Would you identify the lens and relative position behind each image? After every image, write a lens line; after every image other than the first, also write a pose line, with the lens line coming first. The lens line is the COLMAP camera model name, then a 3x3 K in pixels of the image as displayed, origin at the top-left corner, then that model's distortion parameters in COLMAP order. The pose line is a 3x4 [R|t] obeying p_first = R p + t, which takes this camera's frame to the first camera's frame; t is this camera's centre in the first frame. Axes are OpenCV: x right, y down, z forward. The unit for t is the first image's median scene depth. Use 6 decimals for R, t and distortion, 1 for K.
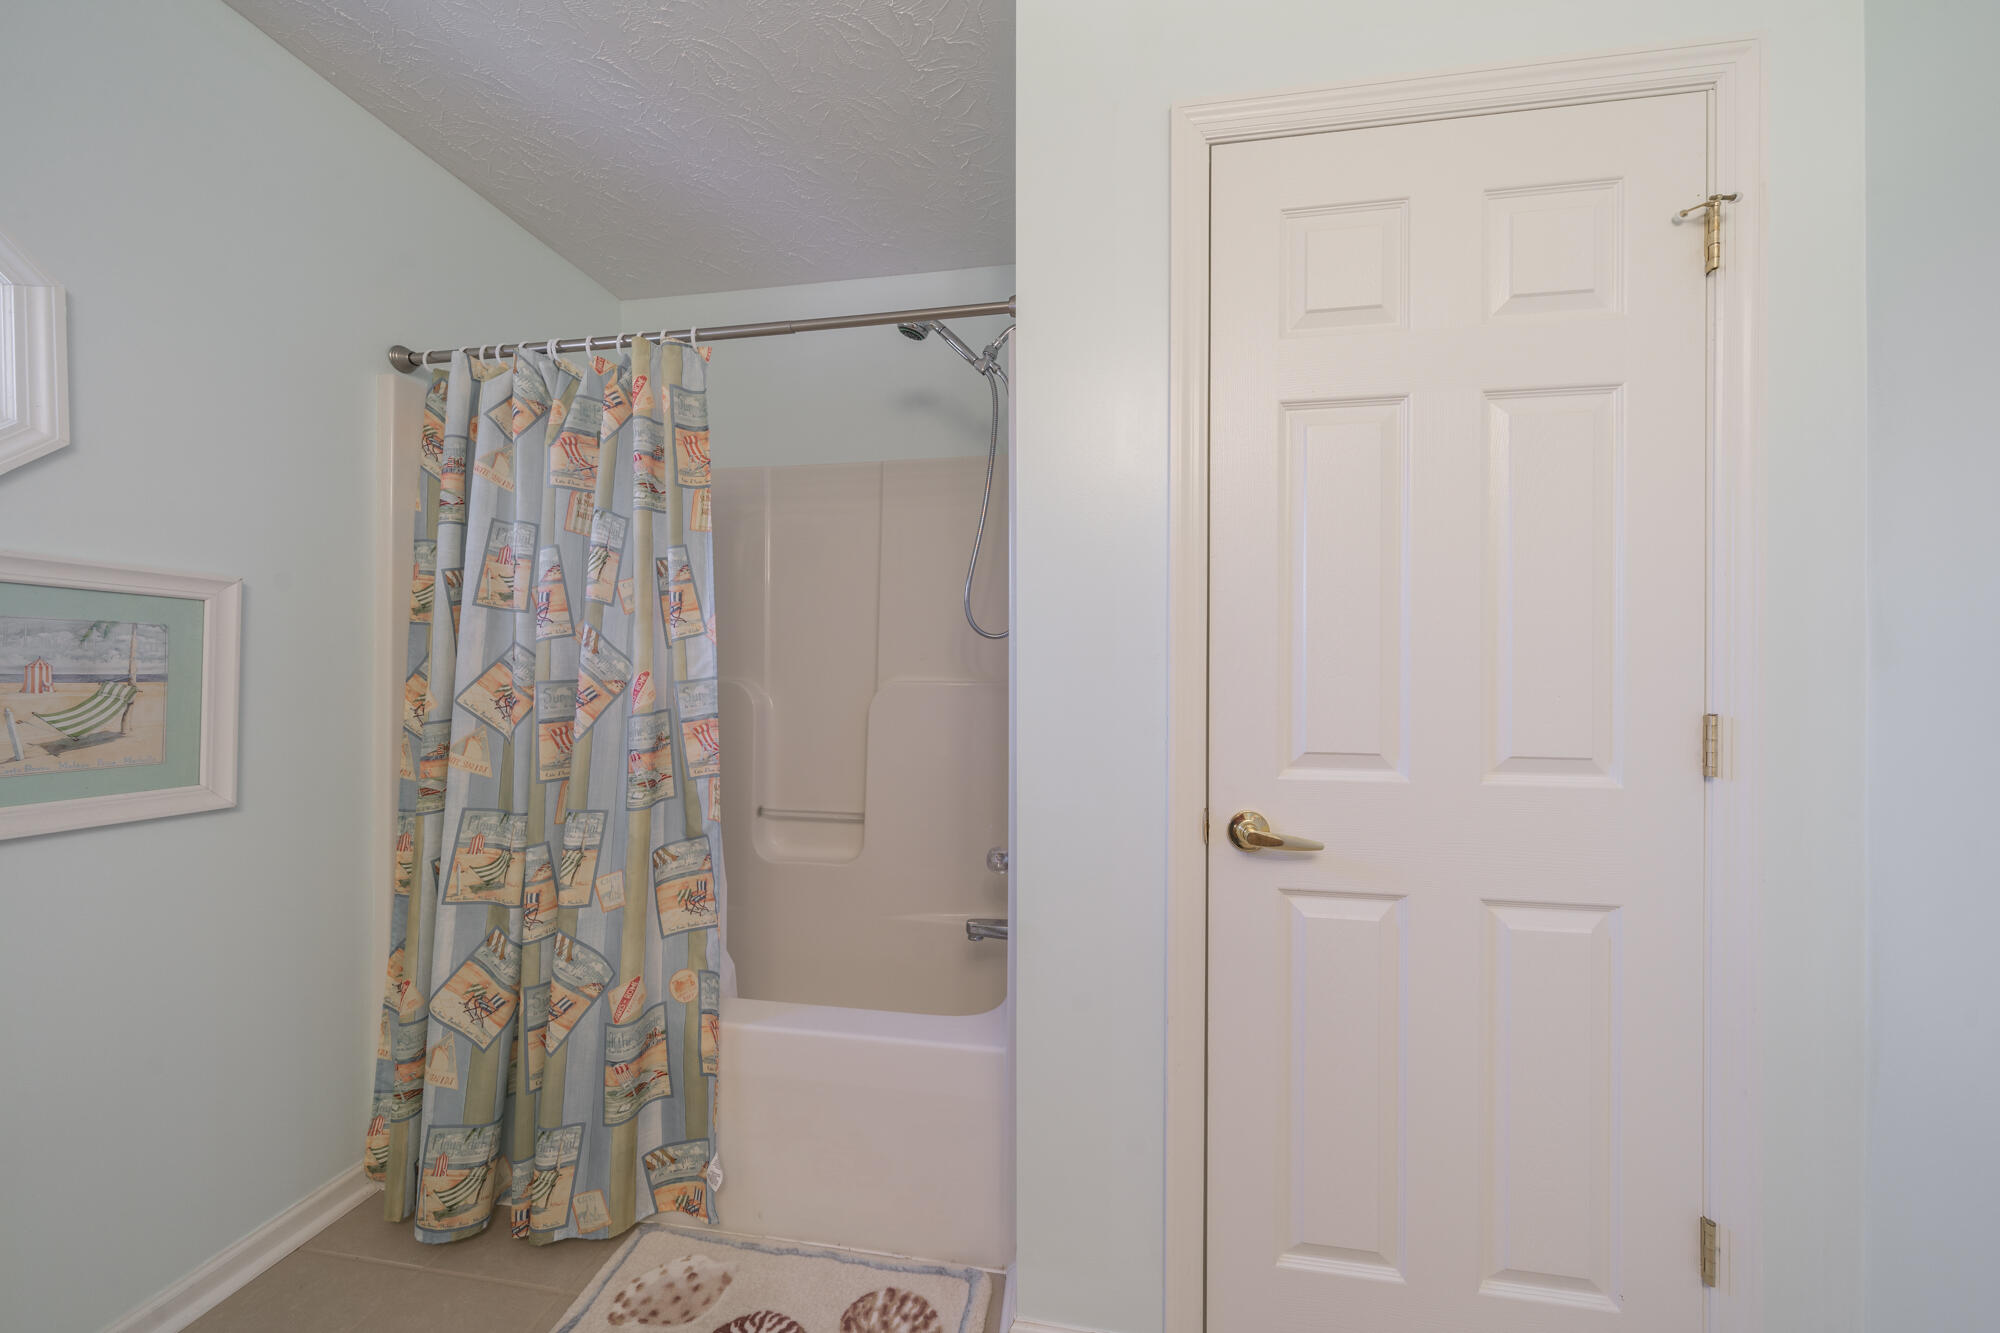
lens RADIAL K [[672.3, 0, 990.6], [0, 672.3, 672.3], [0, 0, 1]] dist [0.002016, 0.000097]
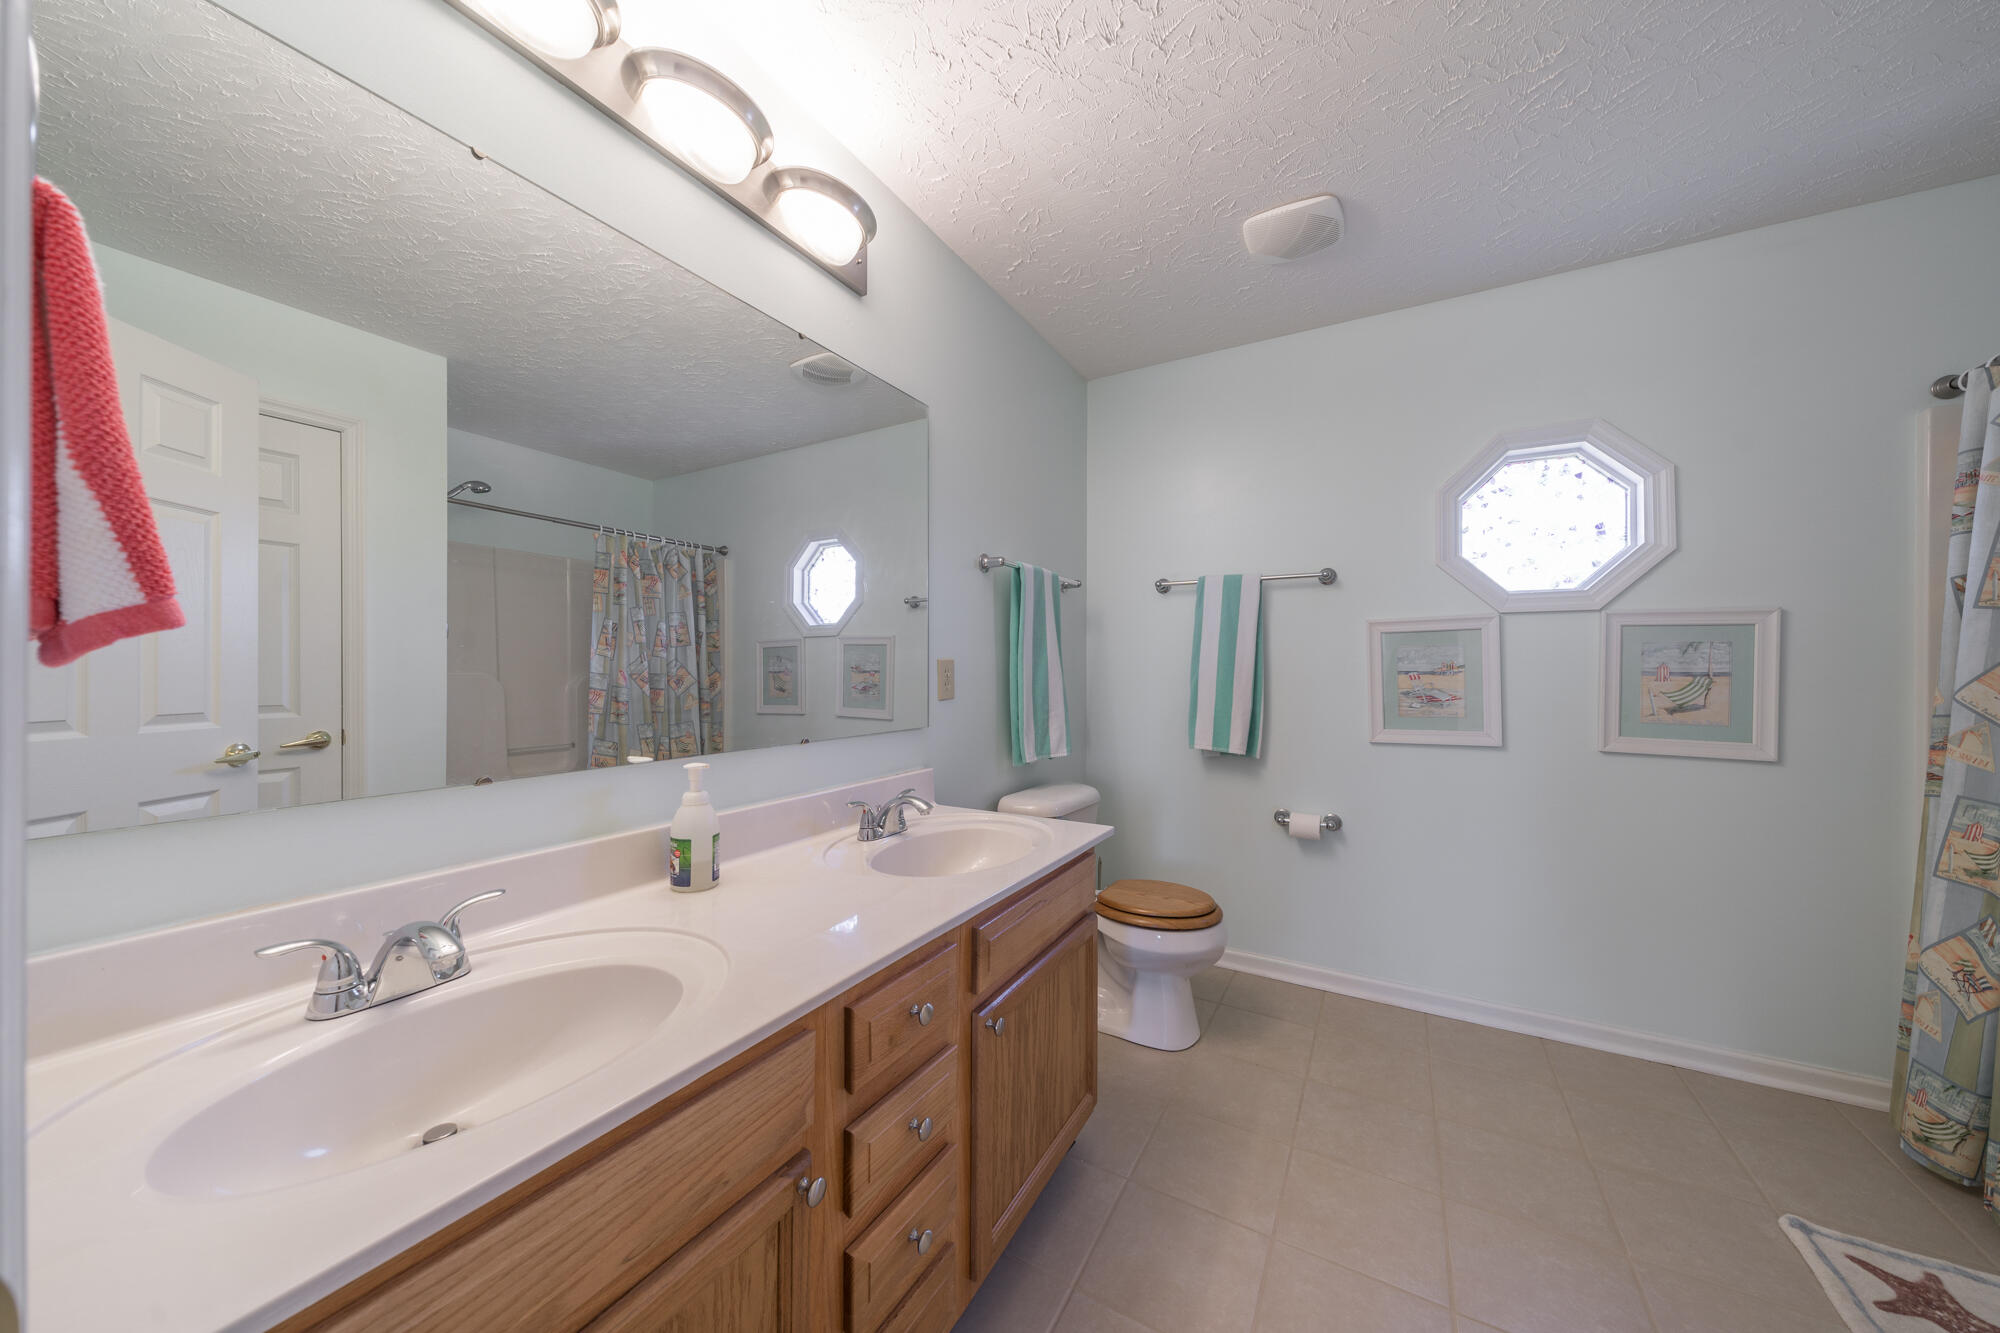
lens RADIAL K [[672.3, 0, 995.5], [0, 672.3, 669.9], [0, 0, 1]] dist [0.002016, 0.000097]
pose [[-0.364329, -0.001102, -0.931270, 0.828579], [-0.001203, 0.999999, -0.000713, 0.001109], [0.931270, 0.000860, -0.364330, -0.054881]]
